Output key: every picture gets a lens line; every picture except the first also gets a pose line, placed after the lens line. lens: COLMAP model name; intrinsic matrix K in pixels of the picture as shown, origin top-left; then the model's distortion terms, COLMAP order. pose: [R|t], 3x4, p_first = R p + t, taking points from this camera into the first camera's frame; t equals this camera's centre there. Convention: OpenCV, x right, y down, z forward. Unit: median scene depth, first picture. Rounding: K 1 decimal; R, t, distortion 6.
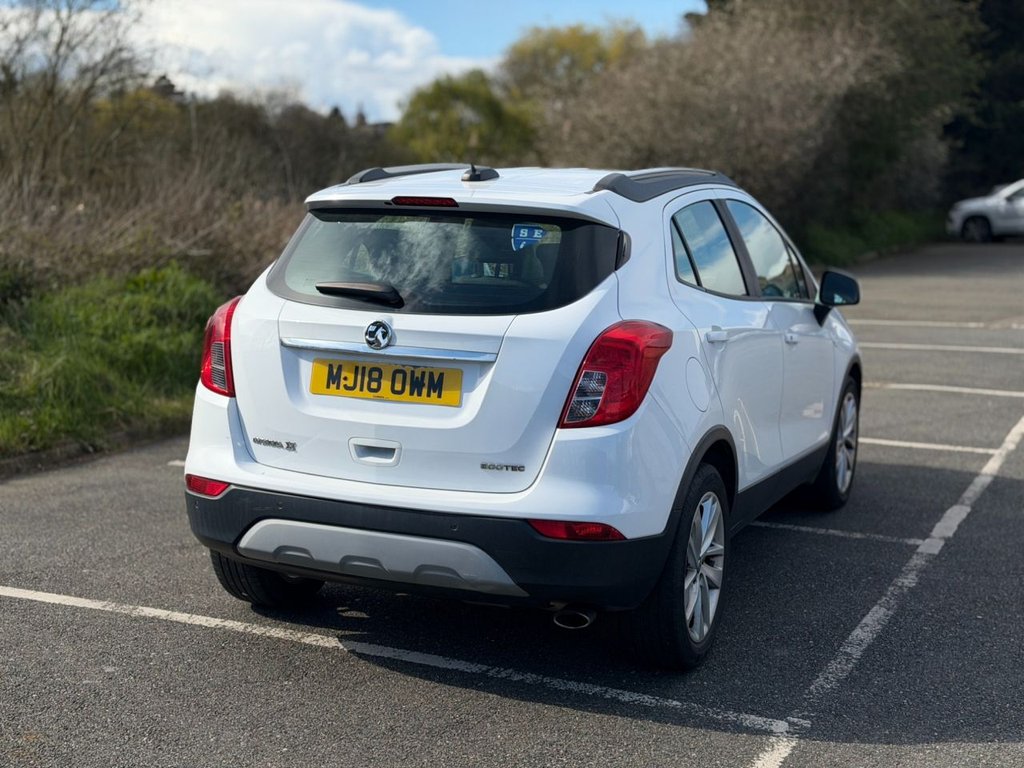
lens RADIAL K [[1417.3, 0, 525.7], [0, 1417.3, 380.7], [0, 0, 1]] dist [0.120254, 0.000000]
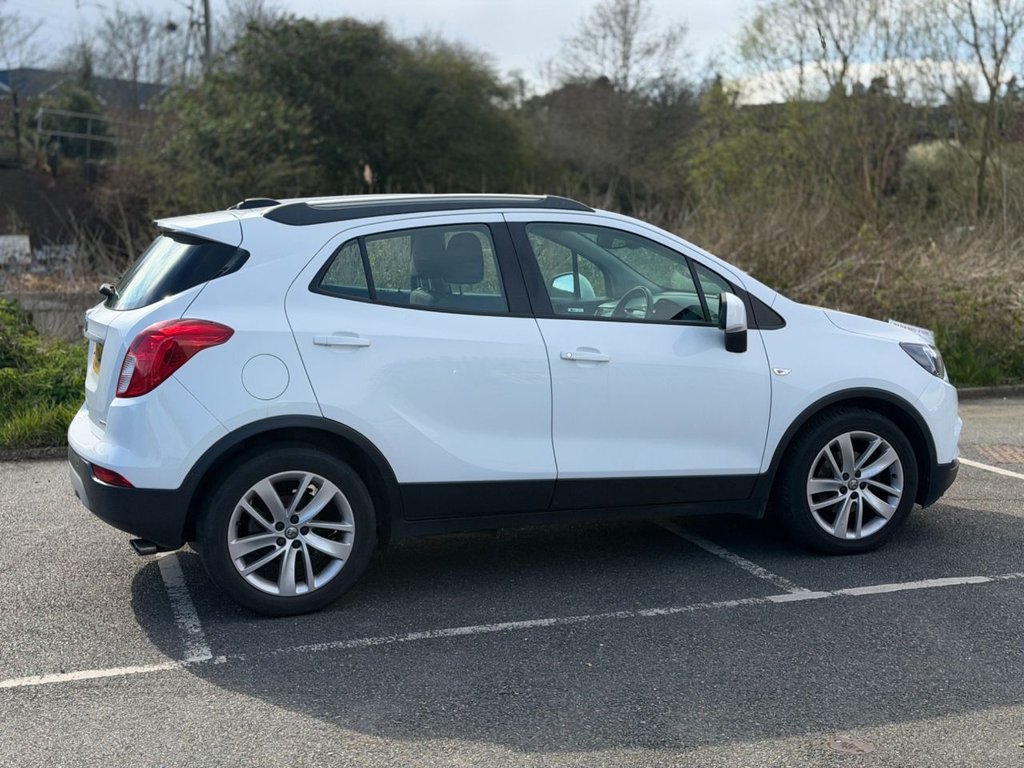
lens RADIAL K [[1417.3, 0, 521.4], [0, 1417.3, 391.2], [0, 0, 1]] dist [0.120254, 0.000000]
pose [[0.681338, 0.074543, -0.728163, 1.142397], [-0.082505, 0.996282, 0.024791, -0.033000], [0.727304, 0.043186, 0.684955, 0.336236]]
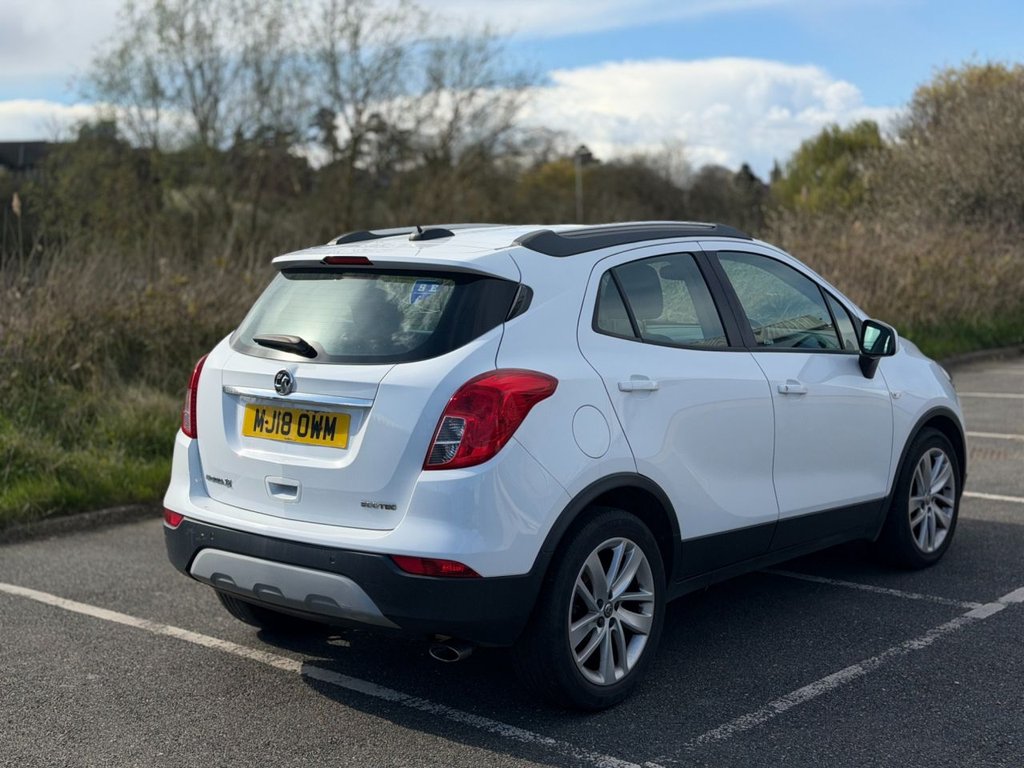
lens RADIAL K [[1417.3, 0, 518.2], [0, 1417.3, 388.9], [0, 0, 1]] dist [0.120254, 0.000000]
pose [[0.956504, 0.002056, -0.291711, 0.369685], [-0.012134, 0.999390, -0.032746, 0.006211], [0.291466, 0.034862, 0.955946, 0.001539]]
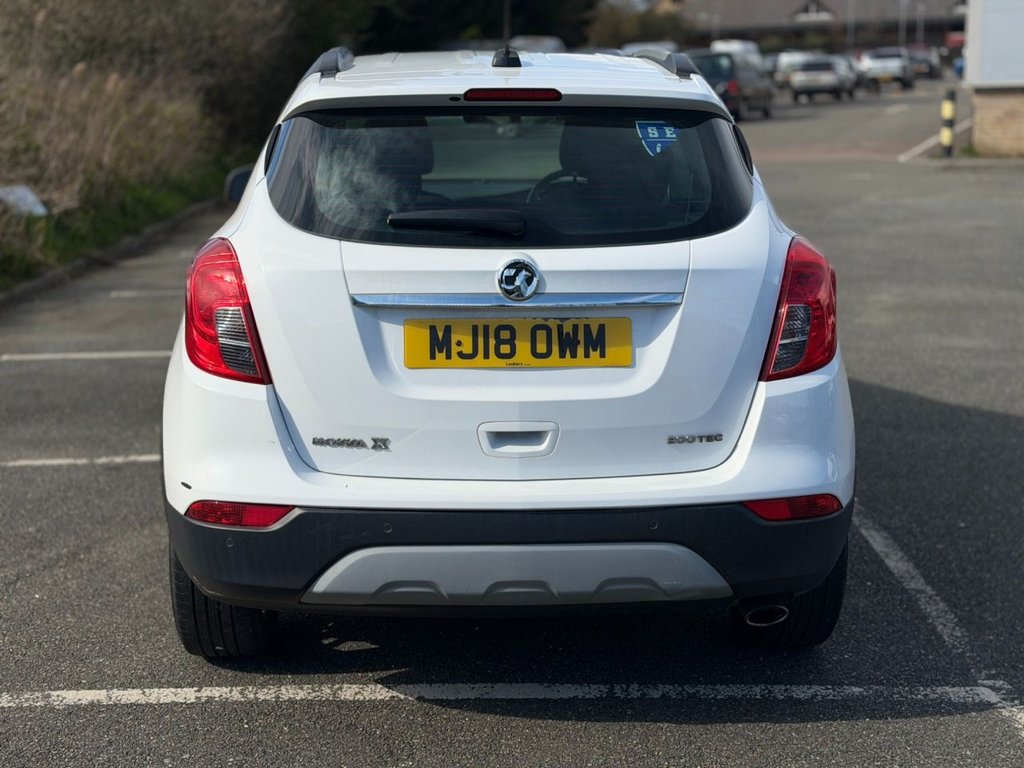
lens RADIAL K [[1417.3, 0, 519.3], [0, 1417.3, 387.6], [0, 0, 1]] dist [0.120254, 0.000000]
pose [[0.902211, -0.109593, 0.417139, -0.393075], [0.078107, 0.992703, 0.091875, -0.042261], [-0.424163, -0.050310, 0.904187, 0.317607]]
